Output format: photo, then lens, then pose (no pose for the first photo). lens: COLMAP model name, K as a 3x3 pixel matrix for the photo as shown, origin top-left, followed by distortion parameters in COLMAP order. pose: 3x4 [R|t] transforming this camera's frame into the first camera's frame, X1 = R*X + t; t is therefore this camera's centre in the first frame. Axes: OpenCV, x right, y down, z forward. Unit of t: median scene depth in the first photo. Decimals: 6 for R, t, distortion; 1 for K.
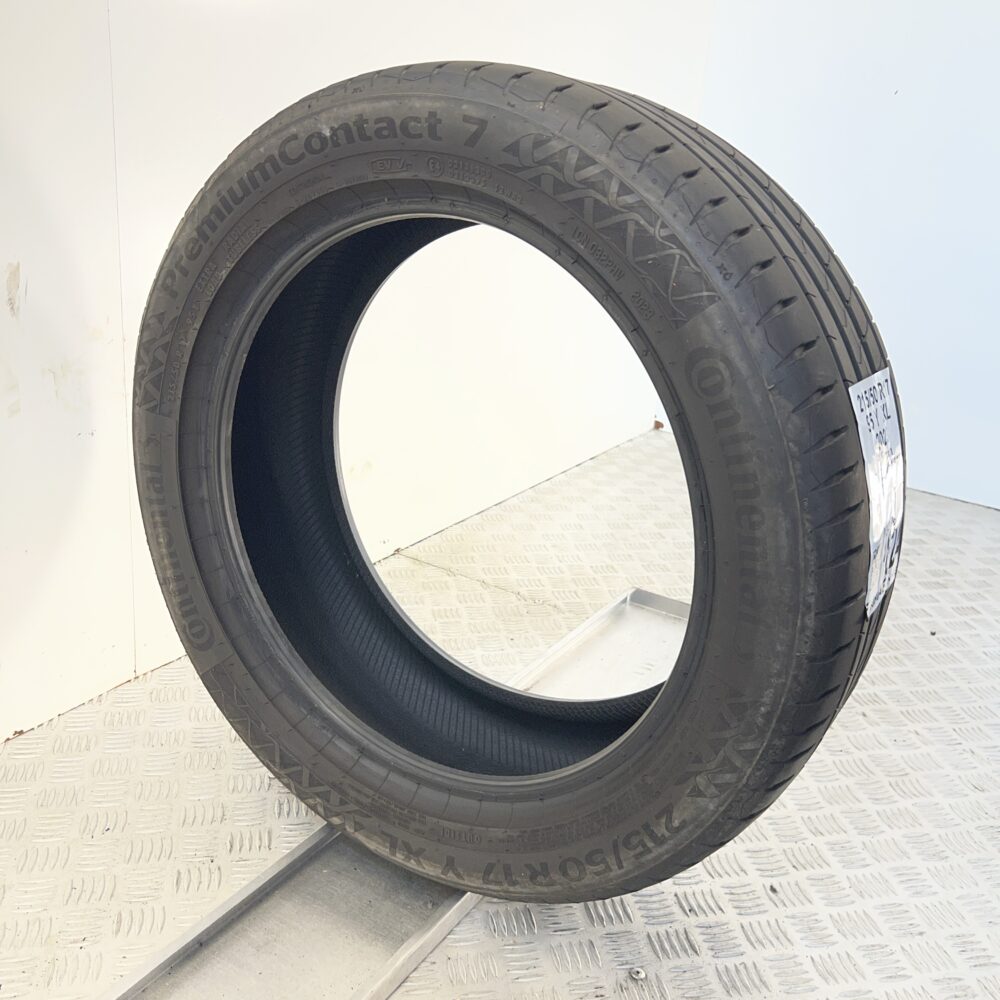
lens RADIAL K [[1025.9, 0, 509.7], [0, 1025.9, 499.8], [0, 0, 1]] dist [0.040646, -0.034390]
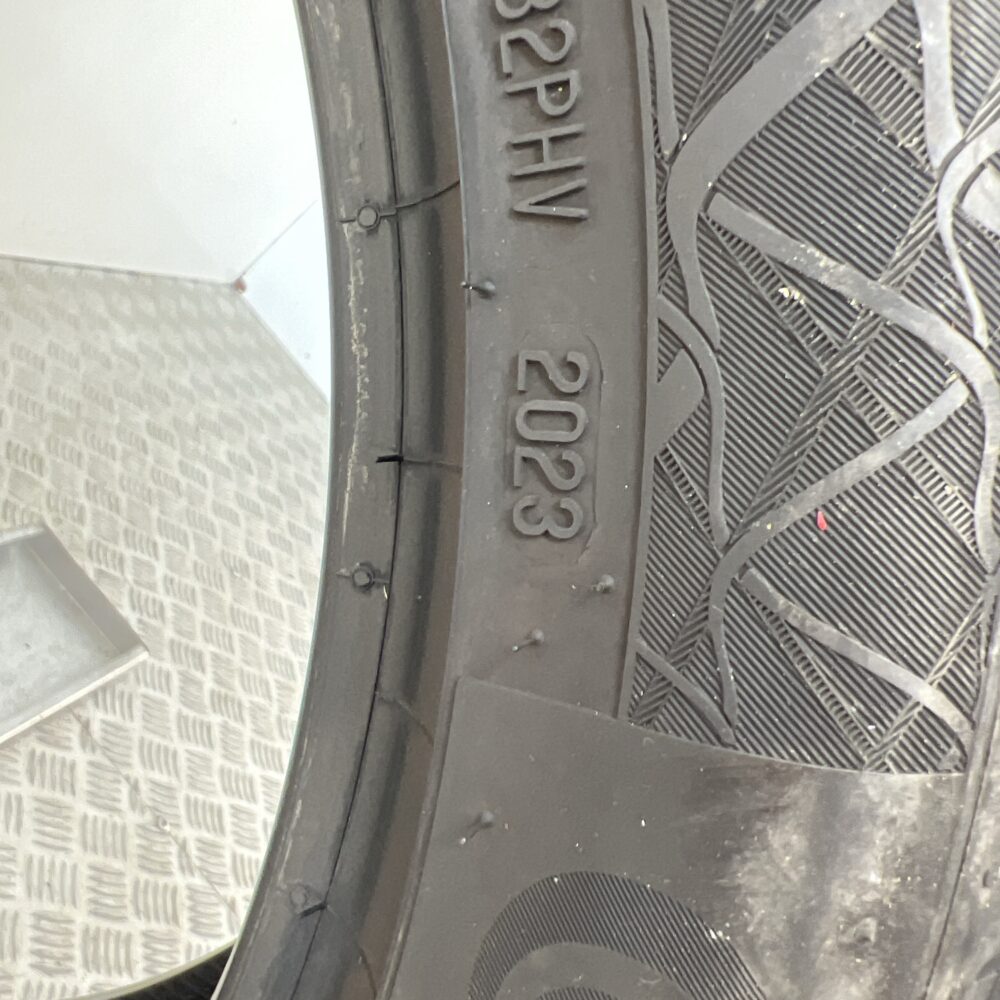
lens RADIAL K [[1037.4, 0, 500.0], [0, 1037.4, 500.0], [0, 0, 1]] dist [0.007355, 0.003559]
pose [[0.709002, 0.534566, 0.459951, 0.053898], [-0.592717, 0.805108, -0.022059, -0.180853], [-0.382102, -0.256981, 0.887670, 0.885669]]
